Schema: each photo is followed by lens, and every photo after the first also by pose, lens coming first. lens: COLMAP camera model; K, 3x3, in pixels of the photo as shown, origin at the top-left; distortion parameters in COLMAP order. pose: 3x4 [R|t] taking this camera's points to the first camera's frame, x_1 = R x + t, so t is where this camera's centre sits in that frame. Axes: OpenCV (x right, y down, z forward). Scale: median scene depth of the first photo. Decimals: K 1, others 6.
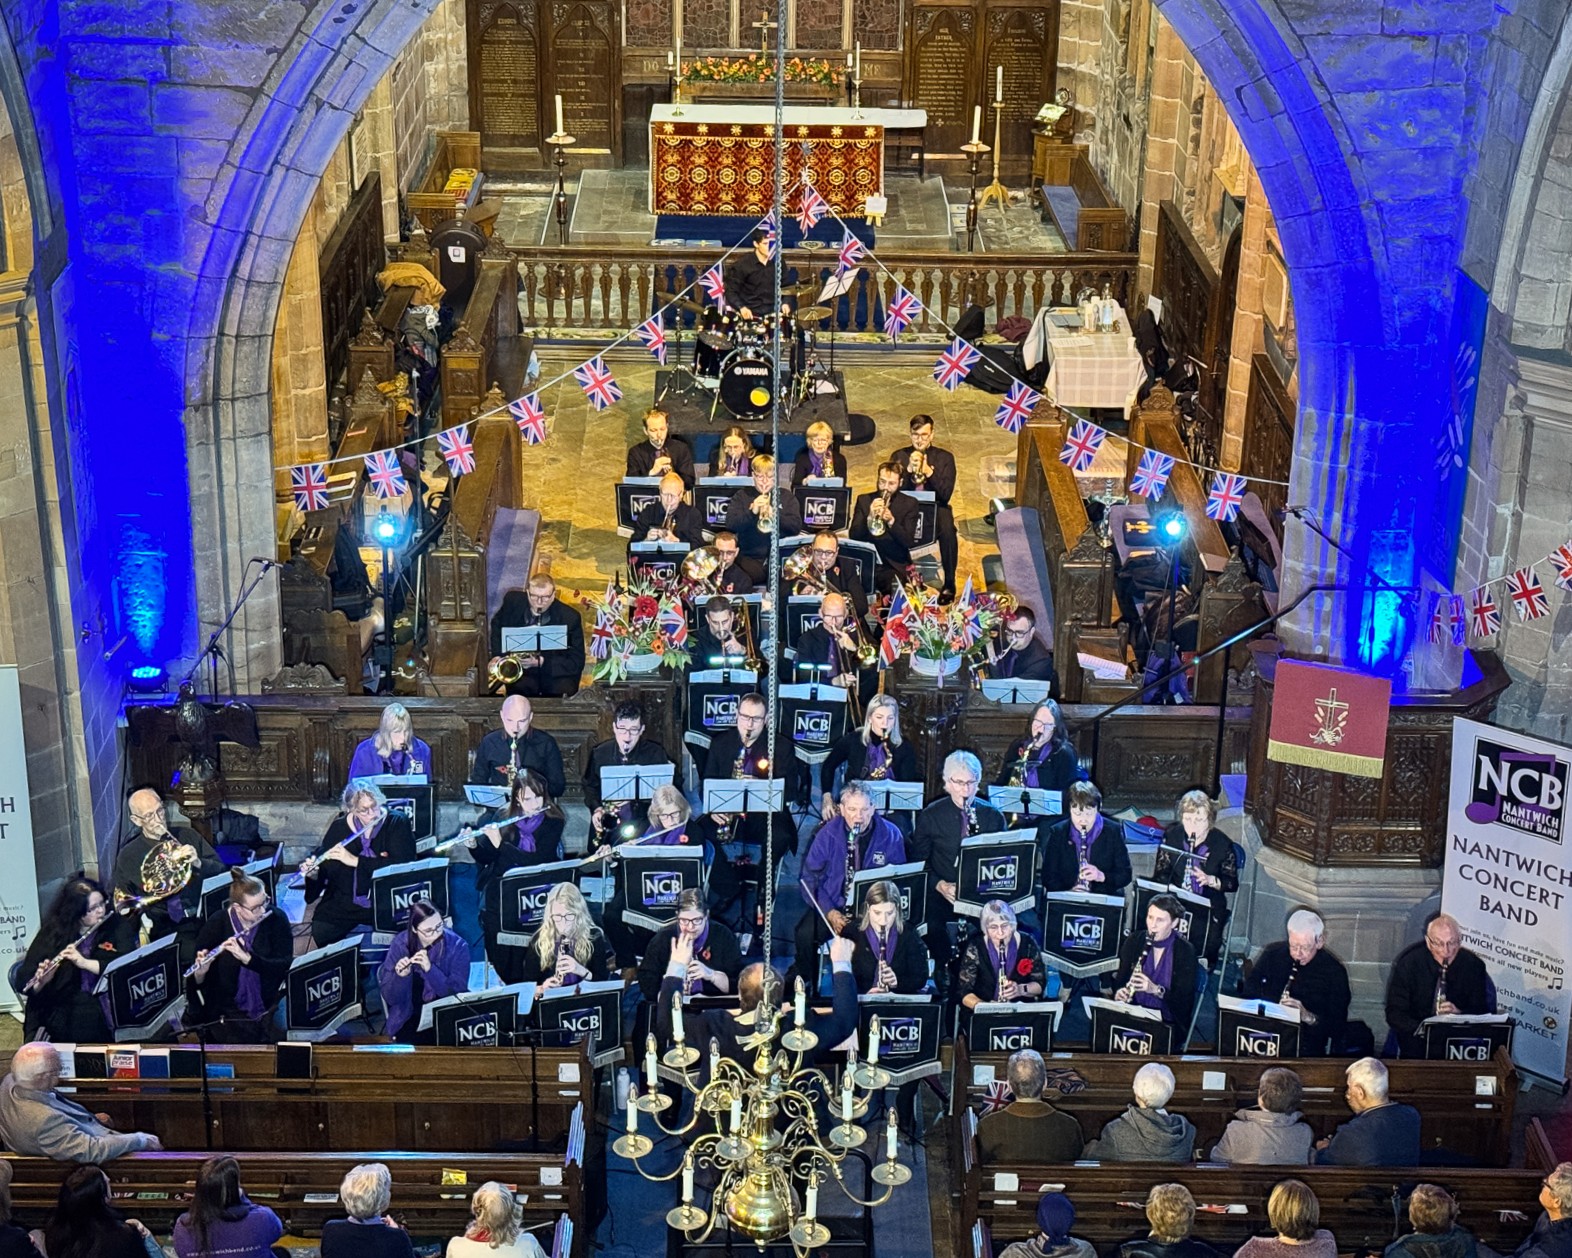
lens RADIAL K [[2804.3, 0, 805.1], [0, 2804.3, 614.2], [0, 0, 1]] dist [0.102930, 0.000000]
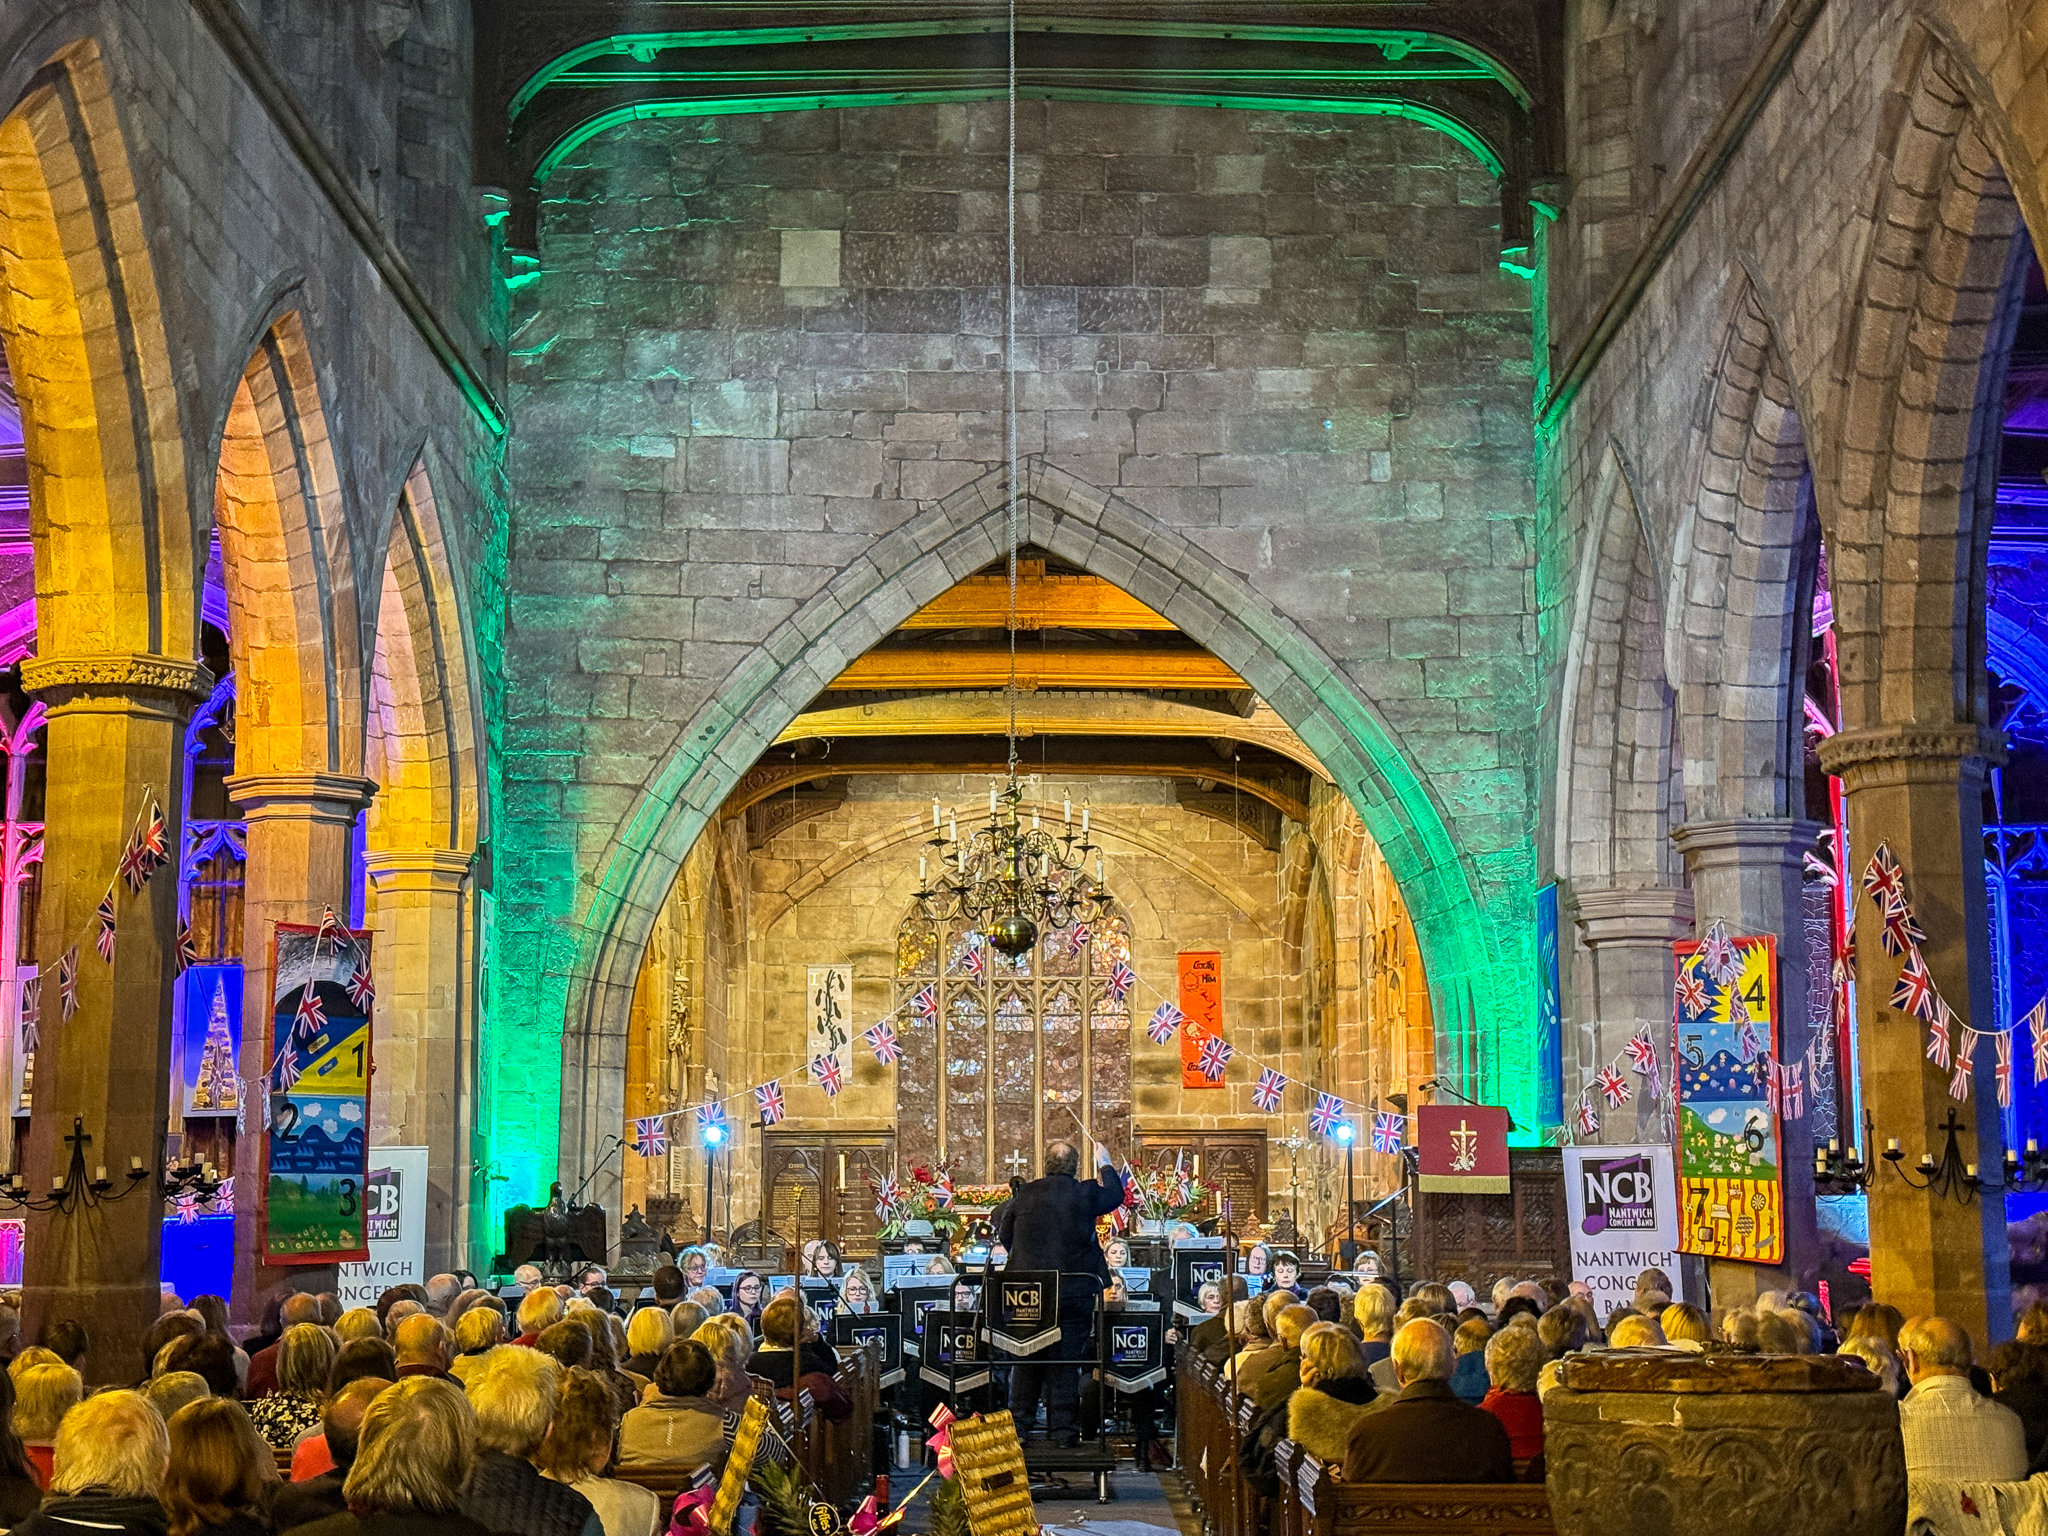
lens RADIAL K [[2813.7, 0, 1039.7], [0, 2813.7, 795.0], [0, 0, 1]] dist [0.139124, 0.000000]
pose [[0.999767, -0.021555, -0.001500, 0.001451], [0.017650, 0.854737, -0.518761, 0.561132], [0.012464, 0.518613, 0.854918, -0.172494]]
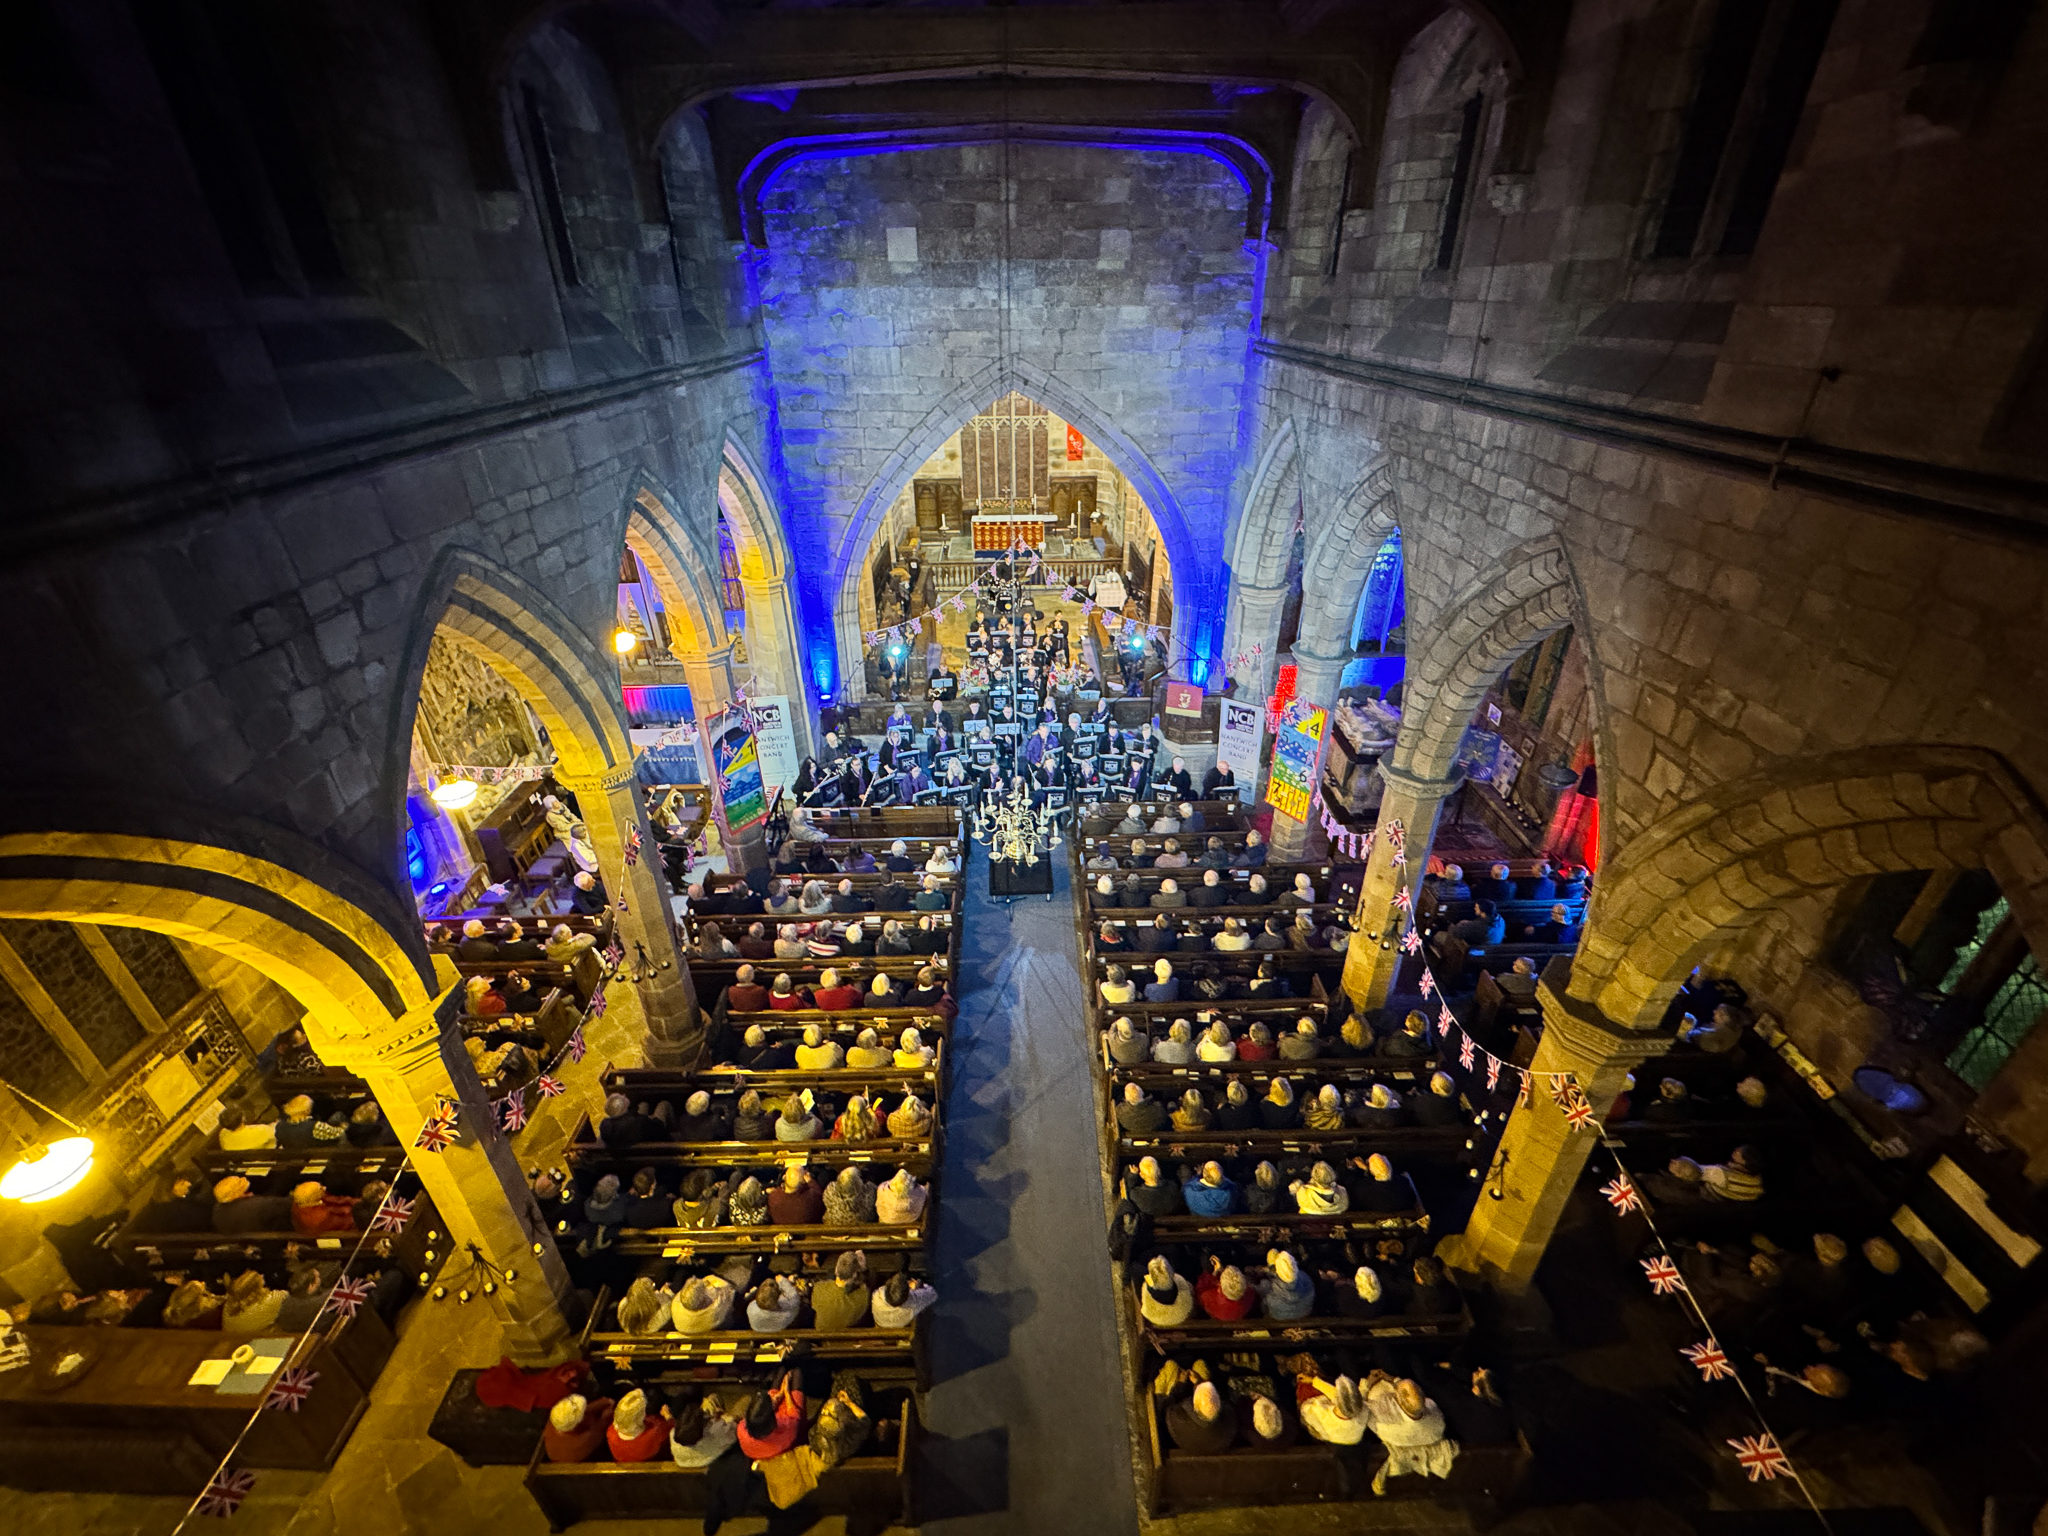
lens RADIAL K [[820.8, 0, 1020.2], [0, 820.8, 764.3], [0, 0, 1]] dist [-0.001055, 0.000028]
pose [[0.999509, -0.030416, -0.007556, -0.000967], [0.031067, 0.993342, 0.110931, -0.000556], [0.004132, -0.111111, 0.993799, 0.033786]]
